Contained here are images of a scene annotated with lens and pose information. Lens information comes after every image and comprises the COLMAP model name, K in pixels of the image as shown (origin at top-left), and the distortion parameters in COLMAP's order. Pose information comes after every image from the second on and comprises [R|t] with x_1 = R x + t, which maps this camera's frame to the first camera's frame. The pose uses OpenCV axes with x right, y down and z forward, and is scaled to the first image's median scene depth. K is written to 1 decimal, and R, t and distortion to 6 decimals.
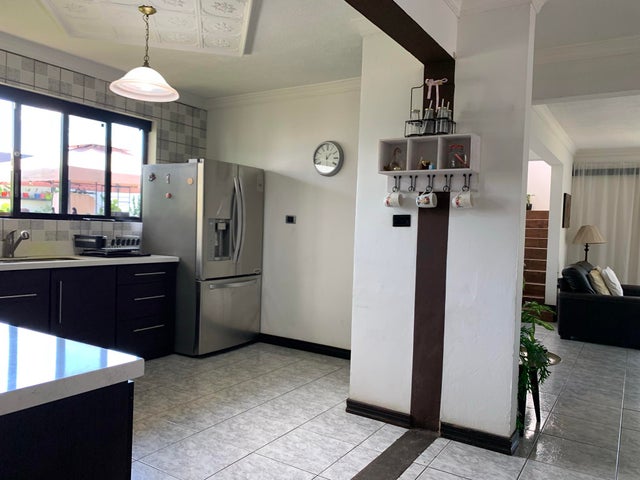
lens RADIAL K [[488.1, 0, 330.2], [0, 488.1, 237.8], [0, 0, 1]] dist [0.045145, -0.060319]
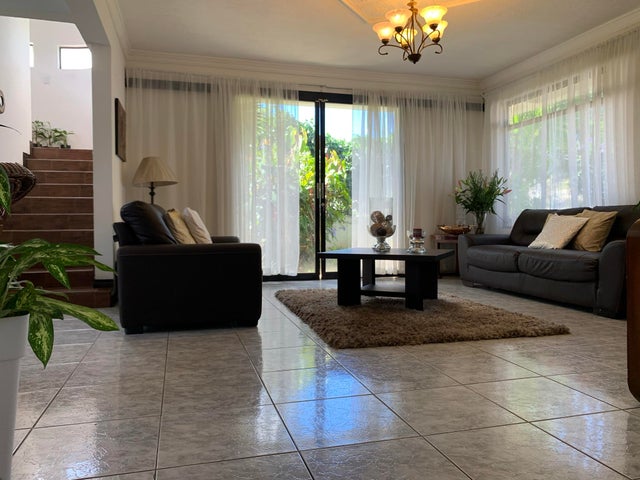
lens RADIAL K [[492.5, 0, 318.1], [0, 492.5, 238.5], [0, 0, 1]] dist [0.046094, -0.051366]
pose [[0.673297, -0.058656, 0.737042, 0.414054], [0.041146, 0.998276, 0.041858, 0.165448], [-0.738227, 0.002144, 0.674549, 0.912050]]
